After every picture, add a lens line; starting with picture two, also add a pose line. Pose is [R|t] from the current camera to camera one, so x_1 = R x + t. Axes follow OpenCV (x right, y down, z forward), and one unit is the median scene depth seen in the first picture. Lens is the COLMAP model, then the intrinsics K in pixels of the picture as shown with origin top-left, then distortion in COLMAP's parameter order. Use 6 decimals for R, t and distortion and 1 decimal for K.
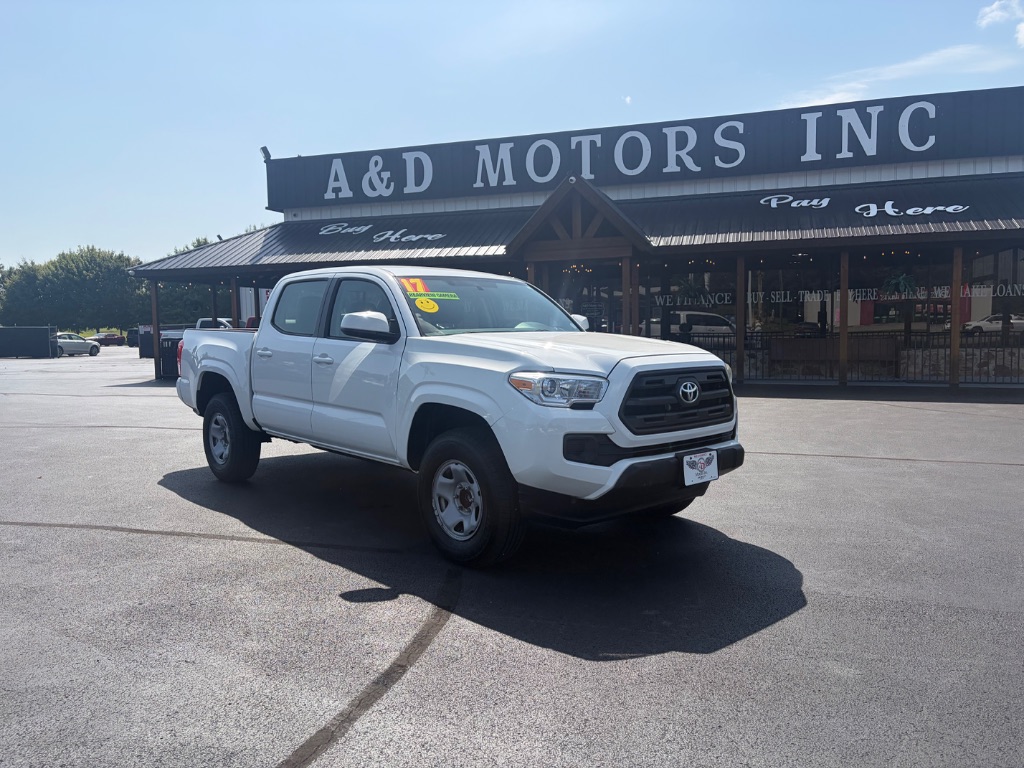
lens RADIAL K [[761.3, 0, 514.7], [0, 761.3, 386.4], [0, 0, 1]] dist [0.032787, -0.006595]
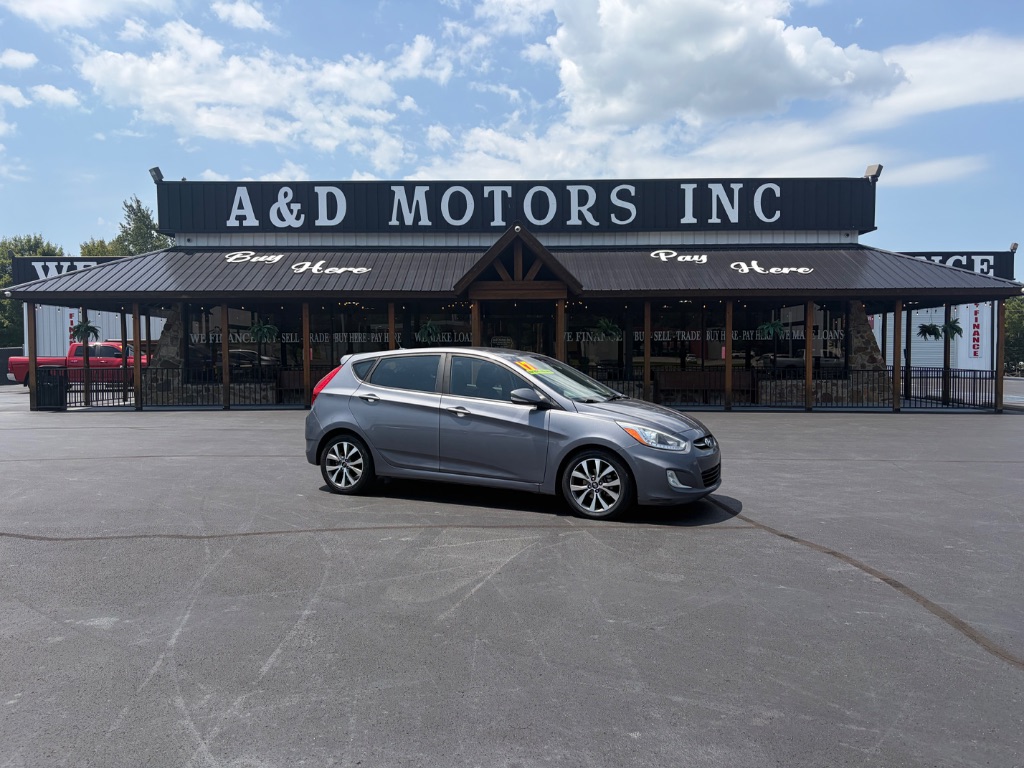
lens RADIAL K [[759.2, 0, 512.6], [0, 759.2, 382.6], [0, 0, 1]] dist [0.061001, -0.065265]
pose [[0.956316, 0.002956, 0.292322, -0.199290], [0.010197, 0.999003, -0.043461, 0.003128], [-0.292159, 0.044543, 0.955332, -0.042838]]
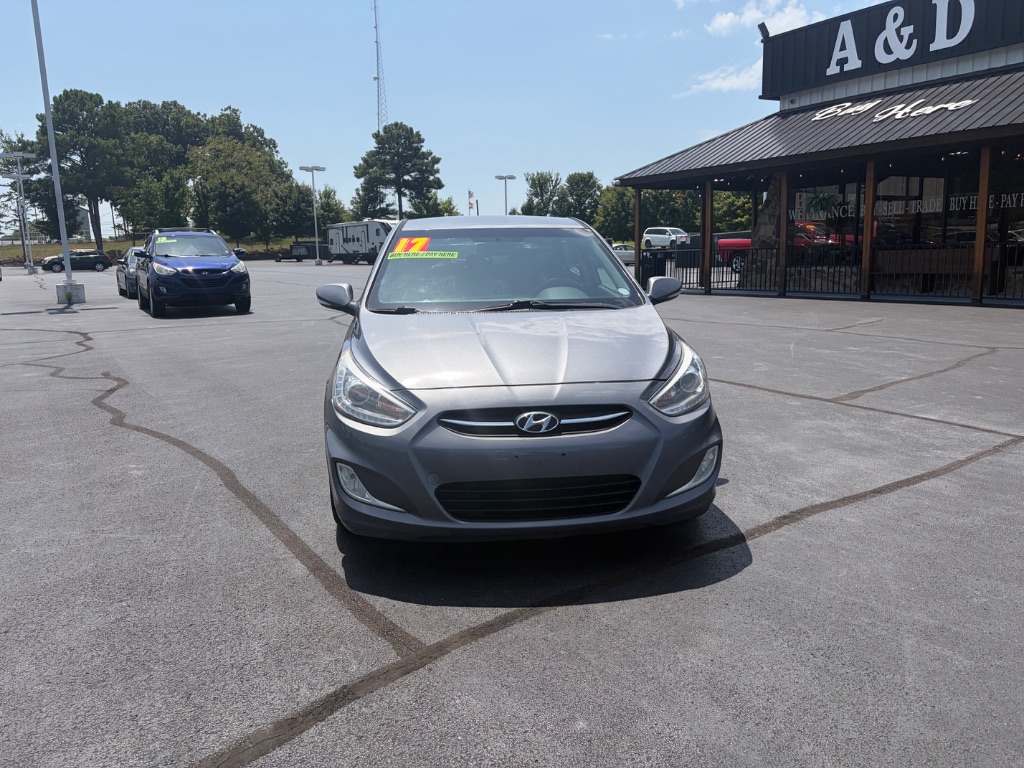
lens RADIAL K [[771.7, 0, 521.6], [0, 771.7, 377.7], [0, 0, 1]] dist [0.041783, -0.050941]
pose [[0.765920, 0.102246, -0.634754, 0.069332], [-0.035866, 0.992531, 0.116599, -0.009191], [0.641935, -0.066539, 0.763867, 0.140718]]
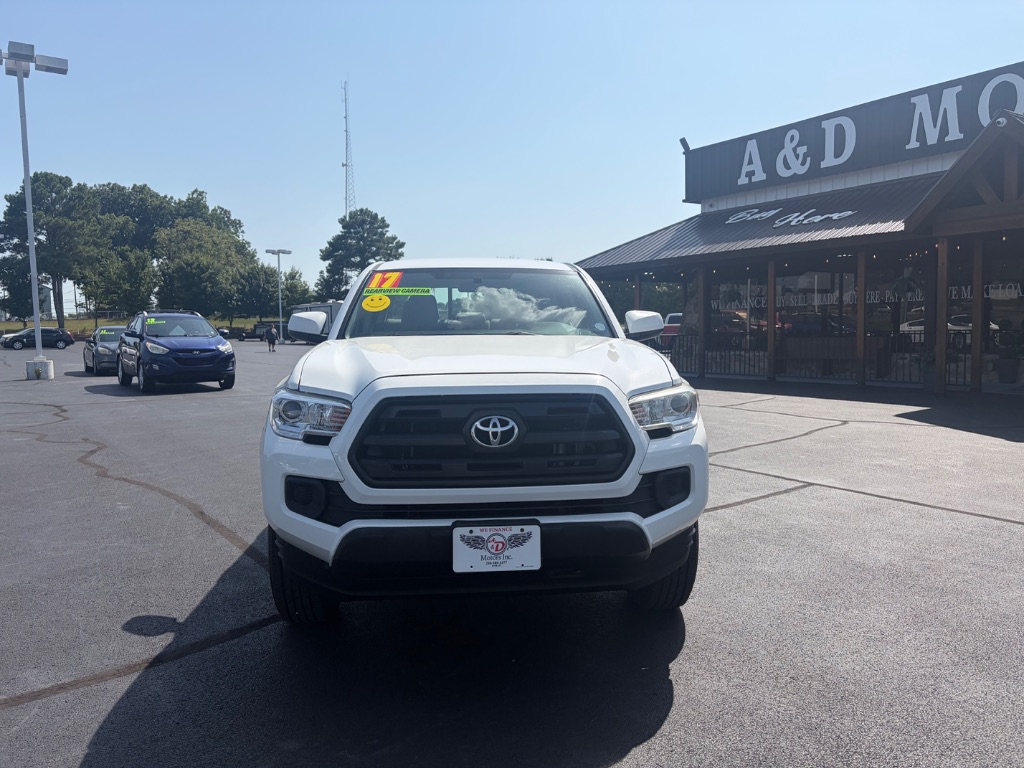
lens RADIAL K [[768.7, 0, 521.9], [0, 768.7, 385.2], [0, 0, 1]] dist [0.020273, -0.003628]
pose [[0.795441, 0.047897, -0.604135, 0.132871], [-0.044123, 0.998803, 0.021092, -0.009768], [0.604423, 0.009879, 0.796602, 0.099391]]
